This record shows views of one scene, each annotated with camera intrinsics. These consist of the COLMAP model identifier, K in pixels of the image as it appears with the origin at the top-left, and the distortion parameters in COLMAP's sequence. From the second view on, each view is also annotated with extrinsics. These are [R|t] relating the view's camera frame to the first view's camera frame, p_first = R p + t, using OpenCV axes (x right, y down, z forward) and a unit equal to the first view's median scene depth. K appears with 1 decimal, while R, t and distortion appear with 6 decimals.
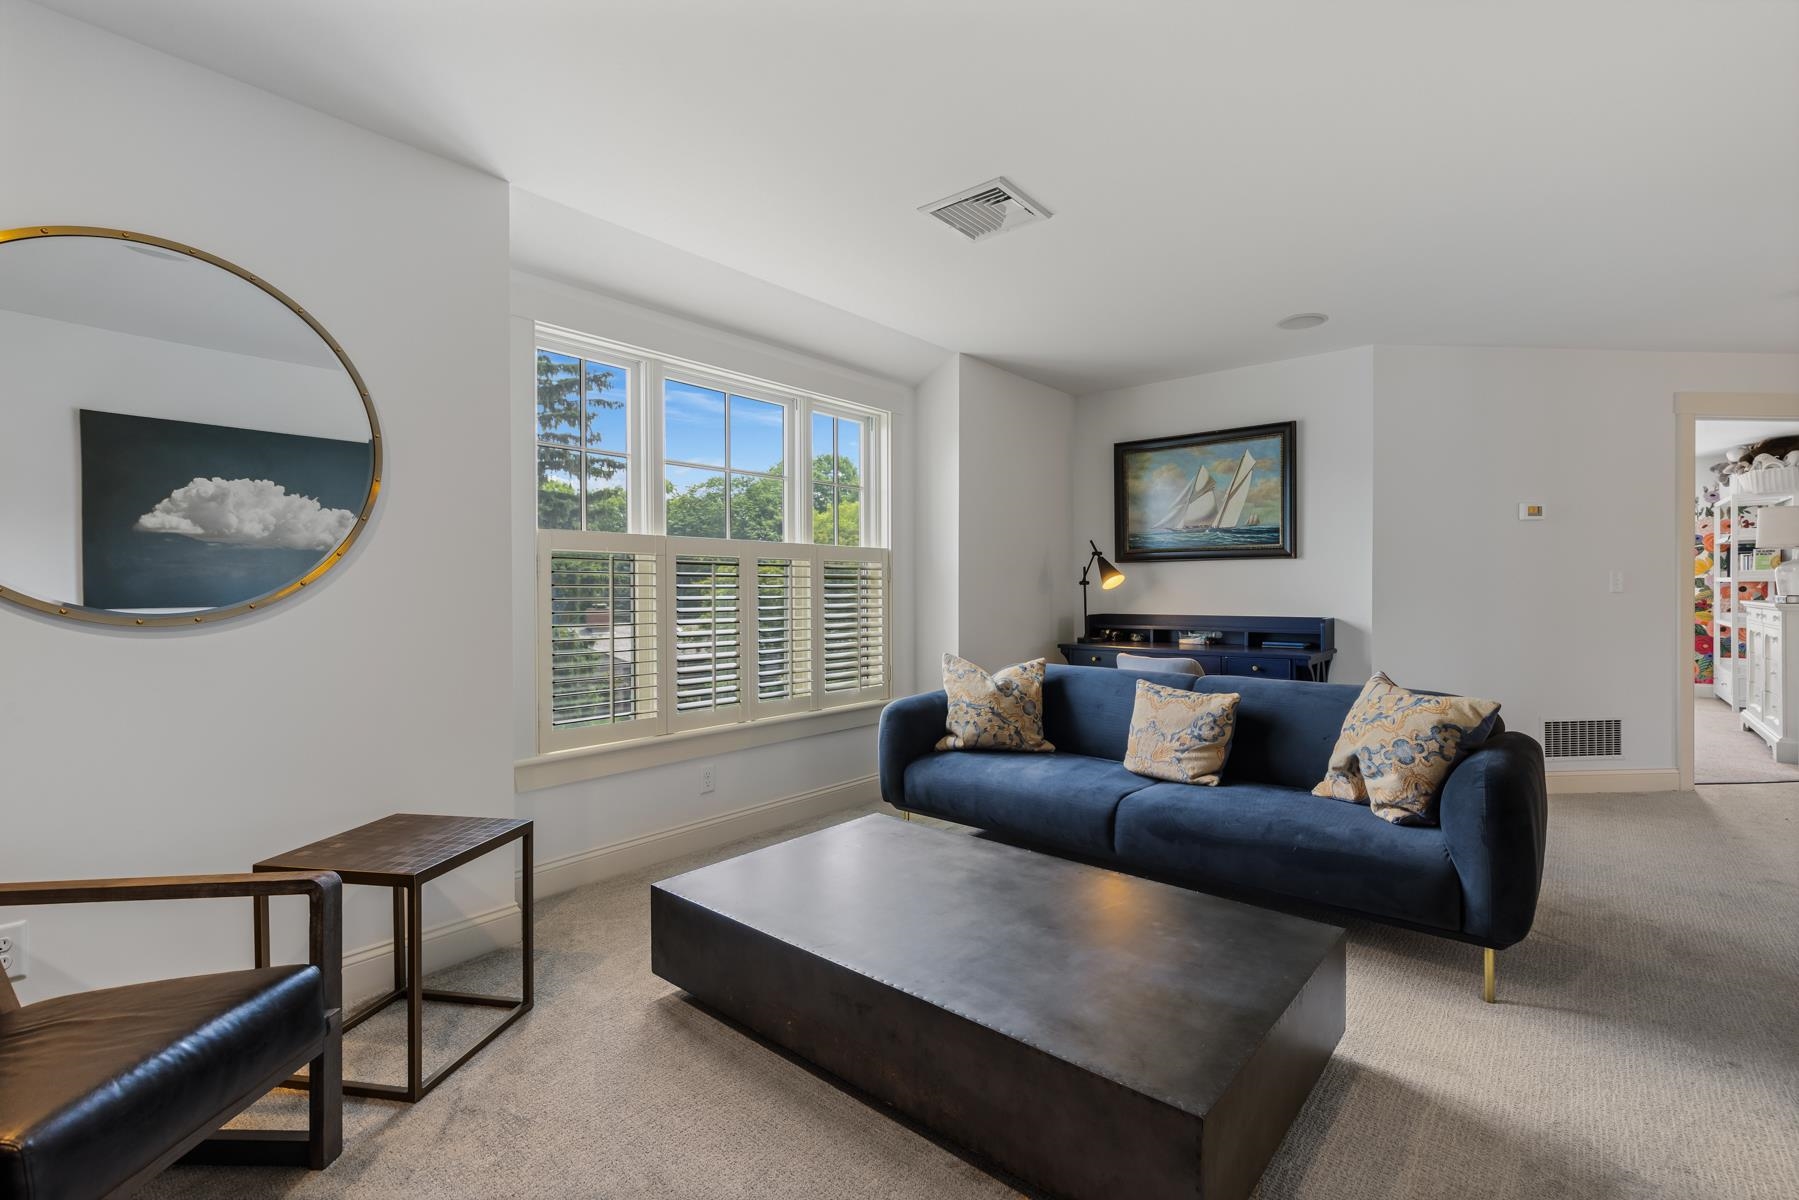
lens RADIAL K [[800.3, 0, 898.6], [0, 800.3, 570.8], [0, 0, 1]] dist [-0.002917, -0.000362]
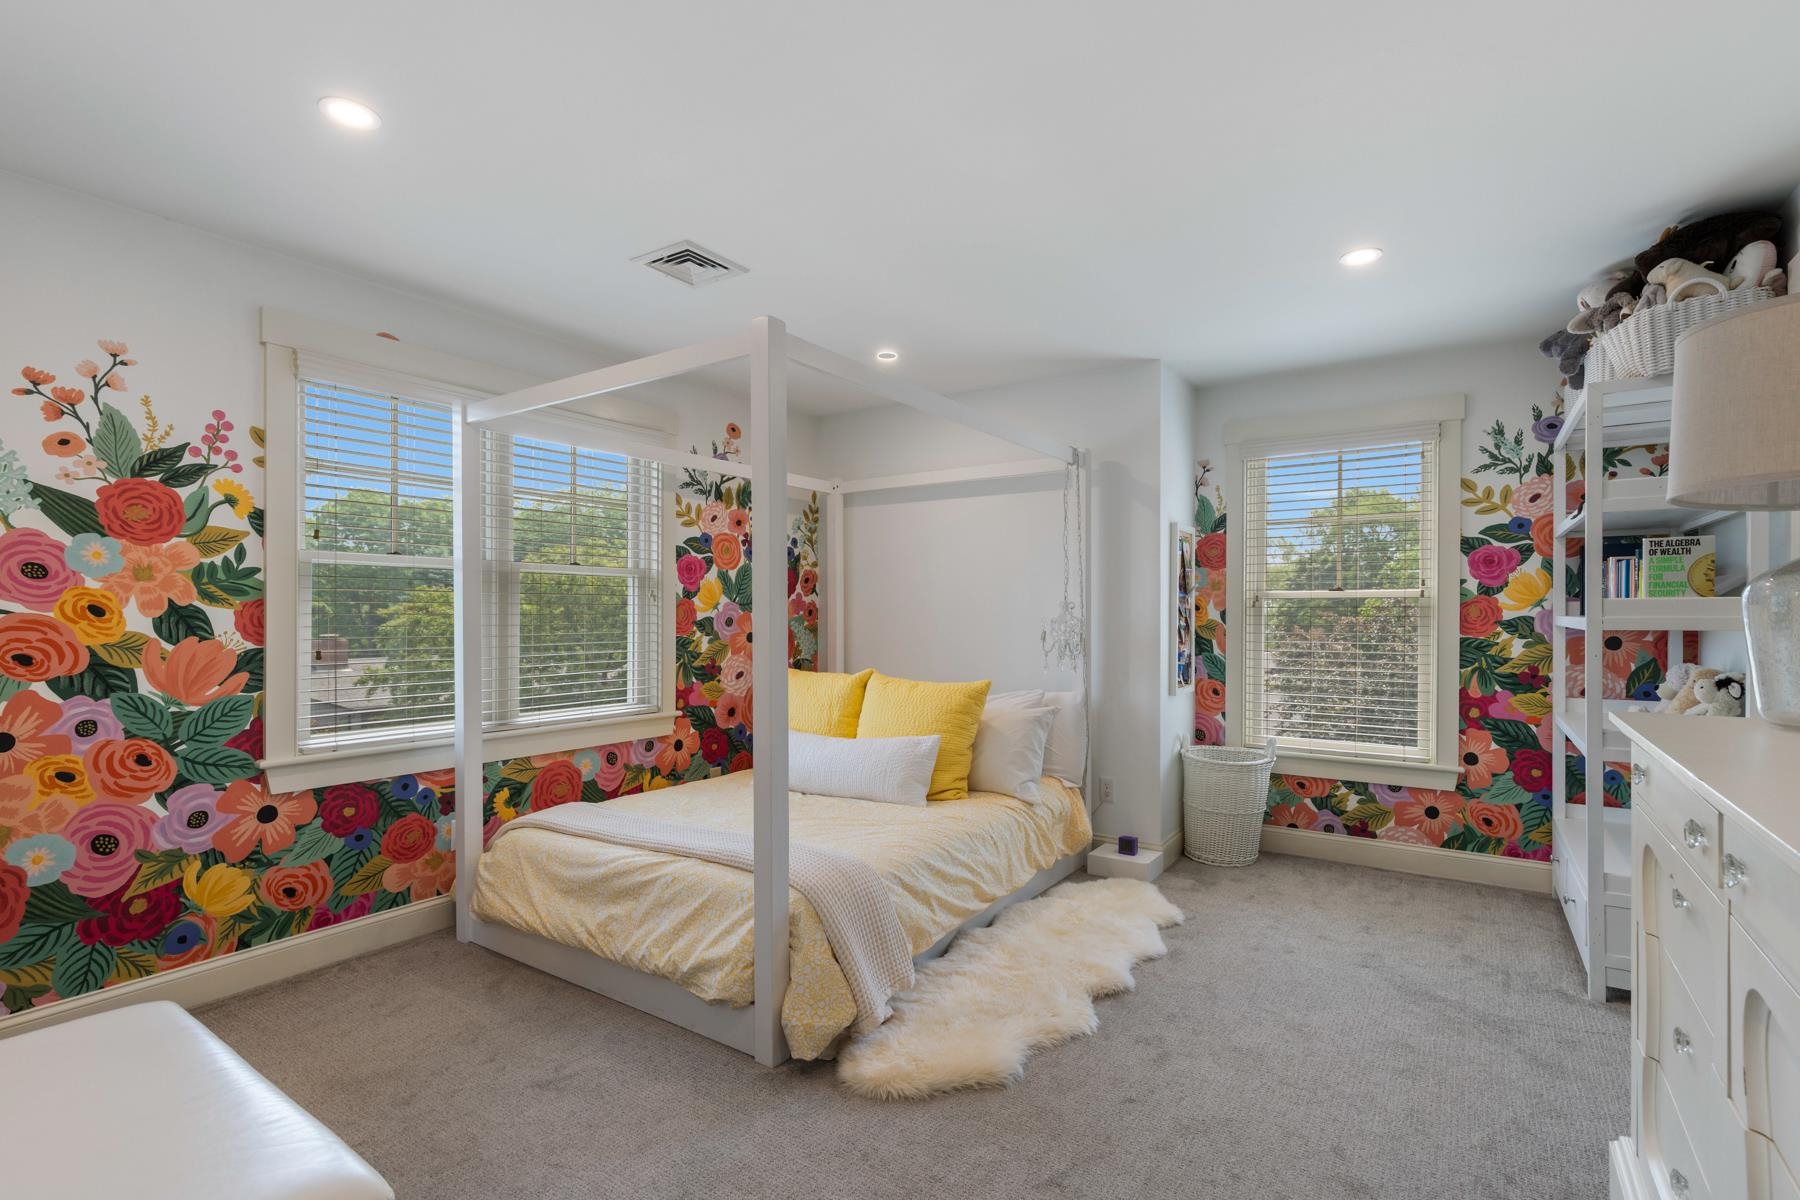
lens RADIAL K [[844.9, 0, 900.0], [0, 844.9, 600.0], [0, 0, 1]] dist [-0.001166, 0.000039]
pose [[0.993426, -0.000706, 0.114478, 0.626263], [0.000394, 0.999996, 0.002746, -0.001403], [-0.114479, -0.002683, 0.993422, 0.593520]]
